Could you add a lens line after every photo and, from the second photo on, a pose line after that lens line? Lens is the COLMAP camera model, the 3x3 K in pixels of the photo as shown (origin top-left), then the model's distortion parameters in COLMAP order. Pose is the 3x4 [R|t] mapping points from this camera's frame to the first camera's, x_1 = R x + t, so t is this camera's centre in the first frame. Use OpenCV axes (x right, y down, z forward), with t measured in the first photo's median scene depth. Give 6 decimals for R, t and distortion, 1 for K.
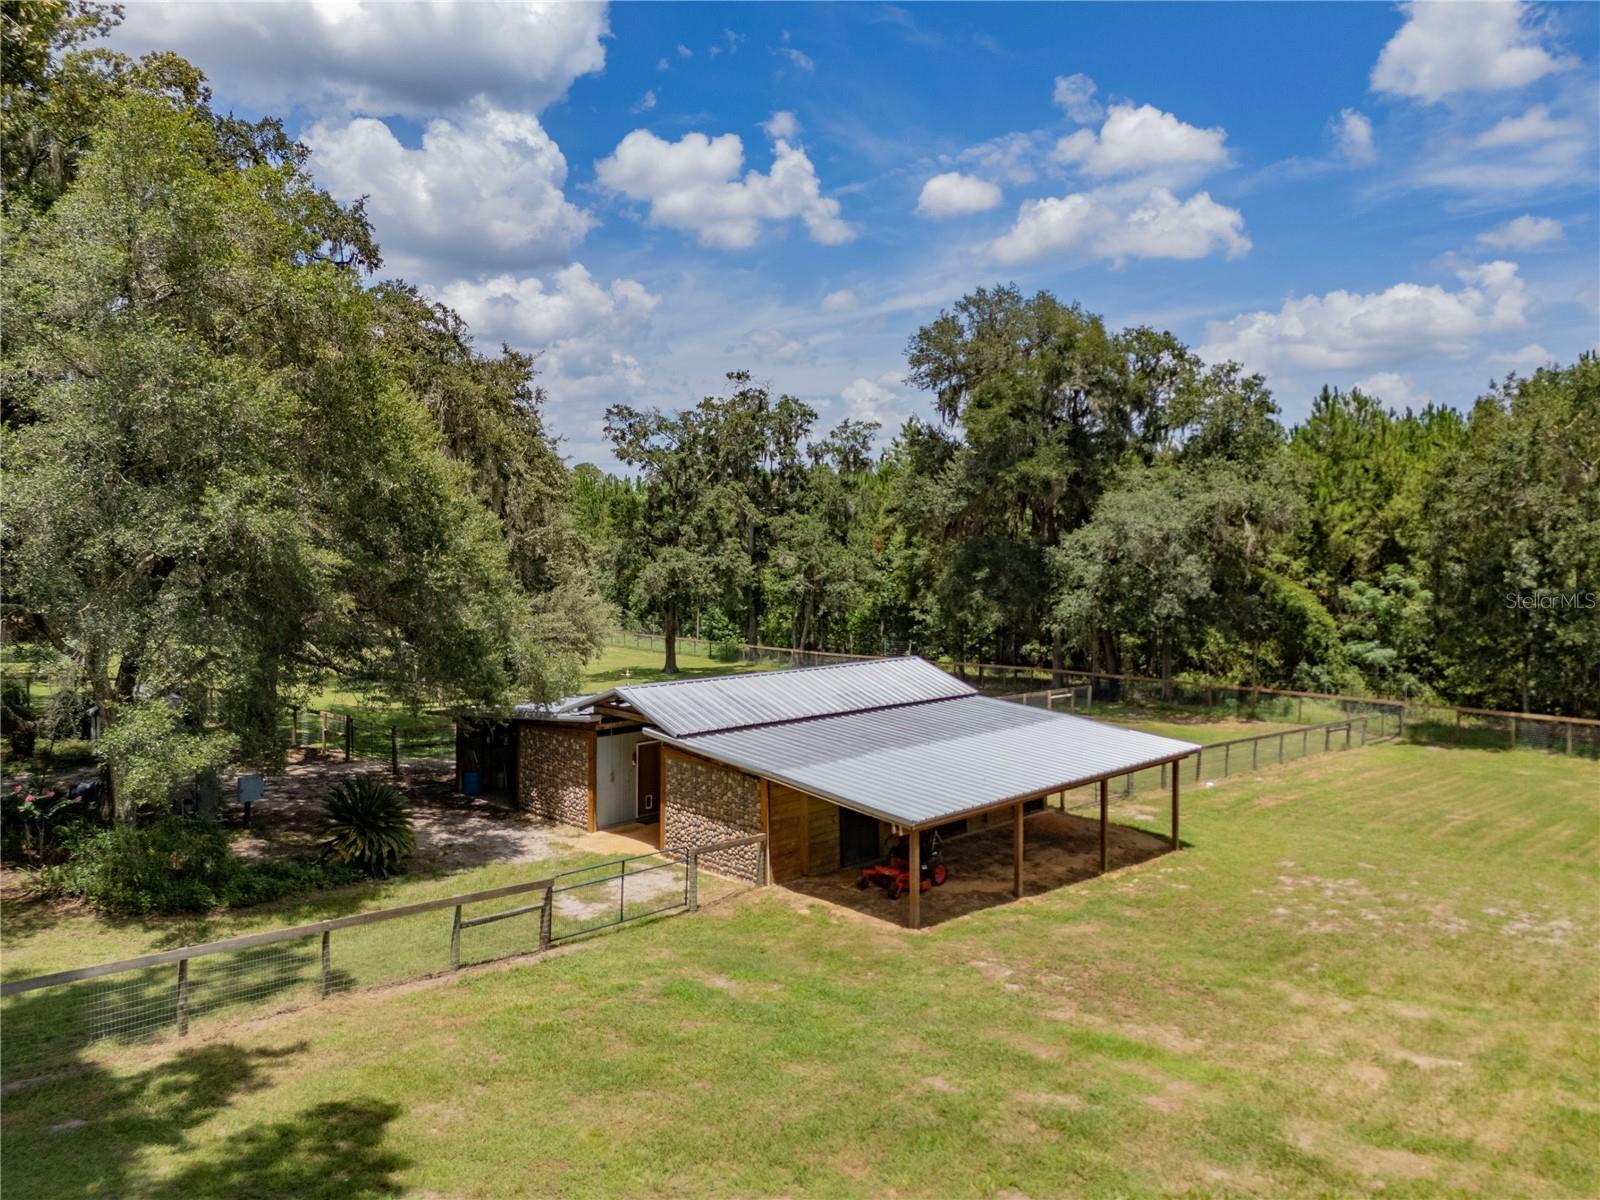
lens RADIAL K [[1239.4, 0, 800.0], [0, 1239.4, 600.0], [0, 0, 1]] dist [0.027041, -0.006642]
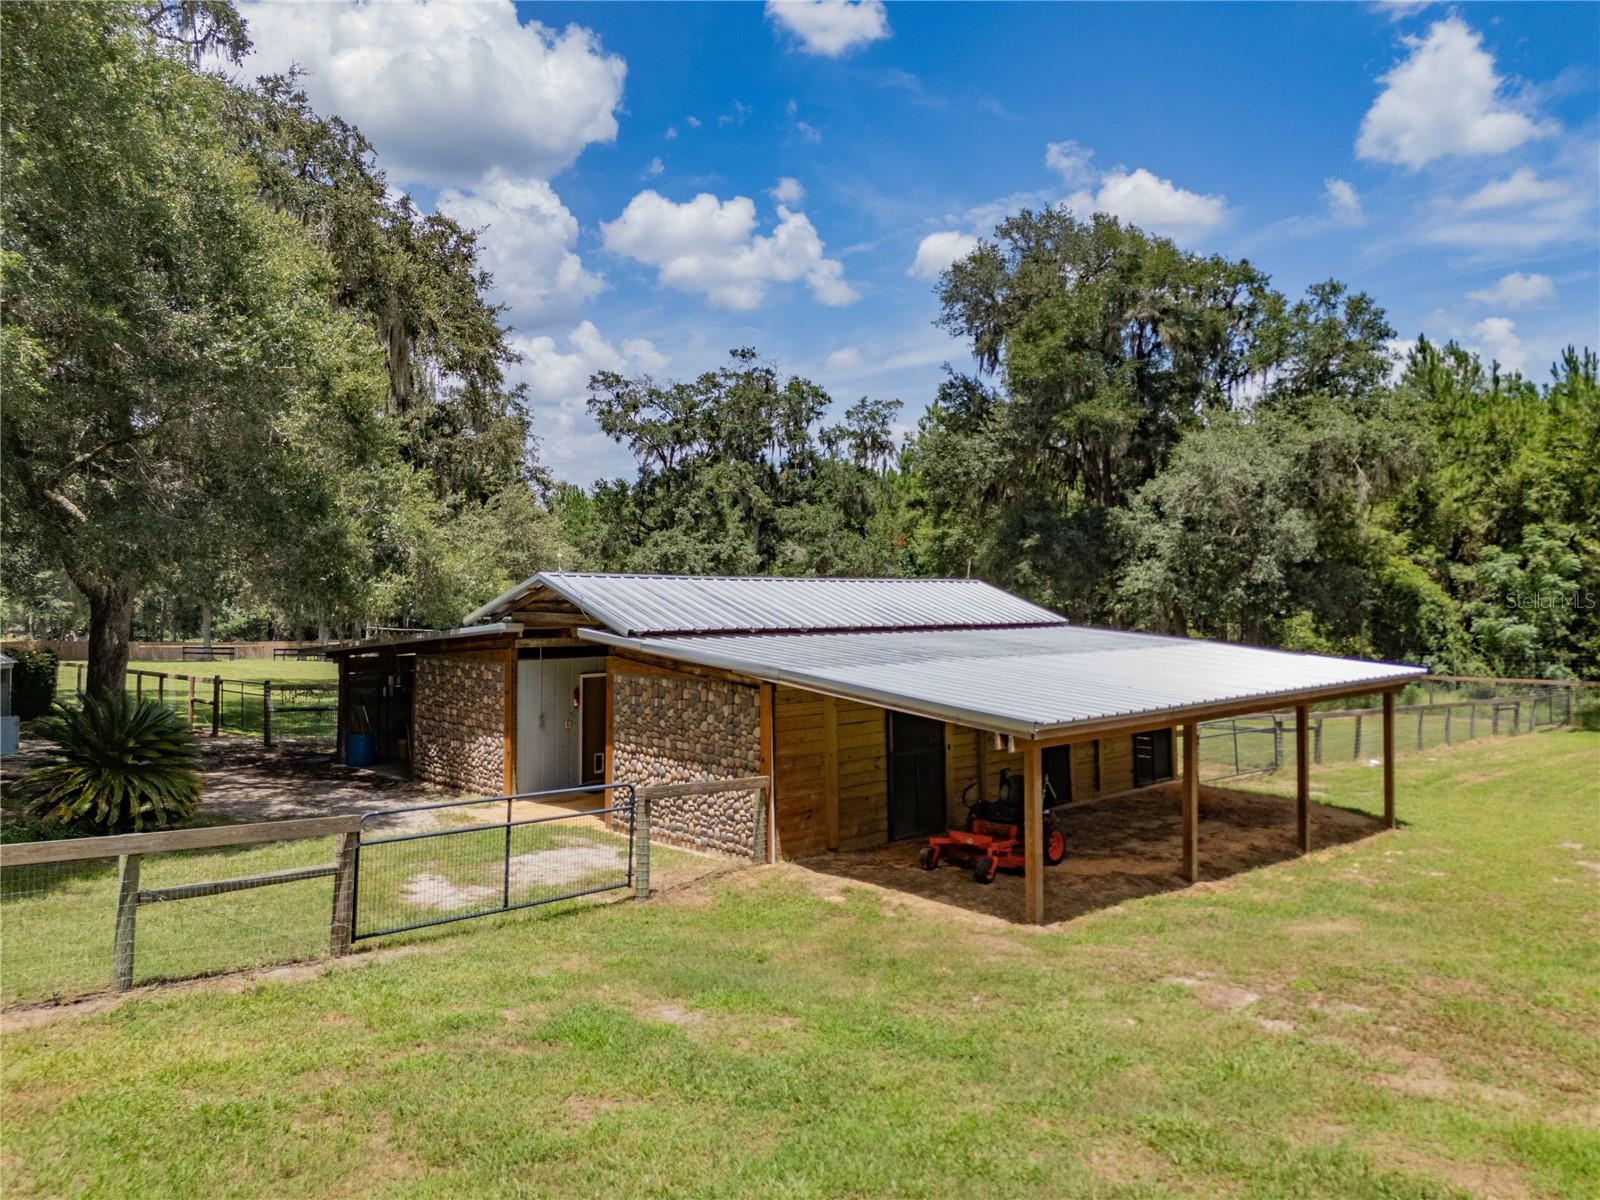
lens RADIAL K [[1239.4, 0, 800.0], [0, 1239.4, 600.0], [0, 0, 1]] dist [0.027041, -0.006642]
pose [[0.999975, -0.002146, -0.006802, -0.003860], [0.001842, 0.999011, -0.044420, 0.061505], [0.006891, 0.044406, 0.998990, 0.186353]]
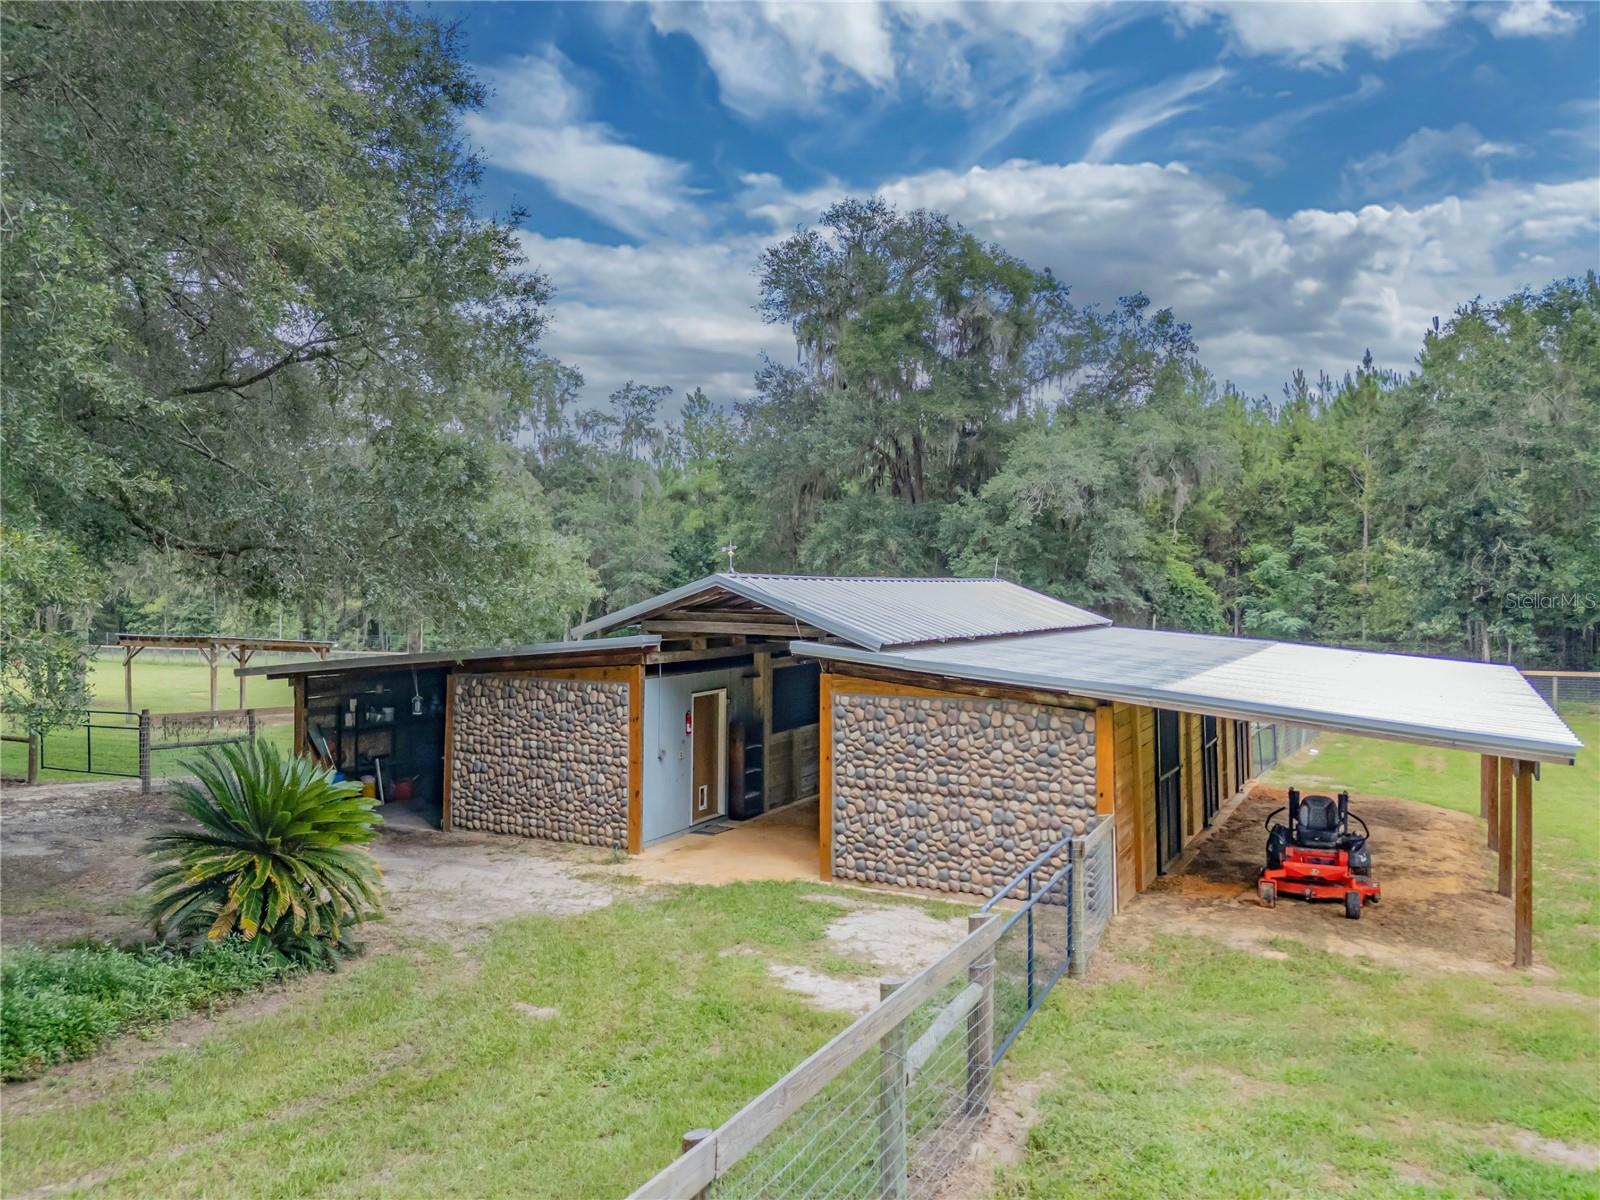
lens RADIAL K [[1226.0, 0, 834.0], [0, 1226.0, 603.0], [0, 0, 1]] dist [0.116587, -0.139430]
pose [[0.950969, -0.005909, 0.309231, -0.143541], [0.016379, 0.999377, -0.031274, 0.054356], [-0.308853, 0.034805, 0.950473, 0.255228]]
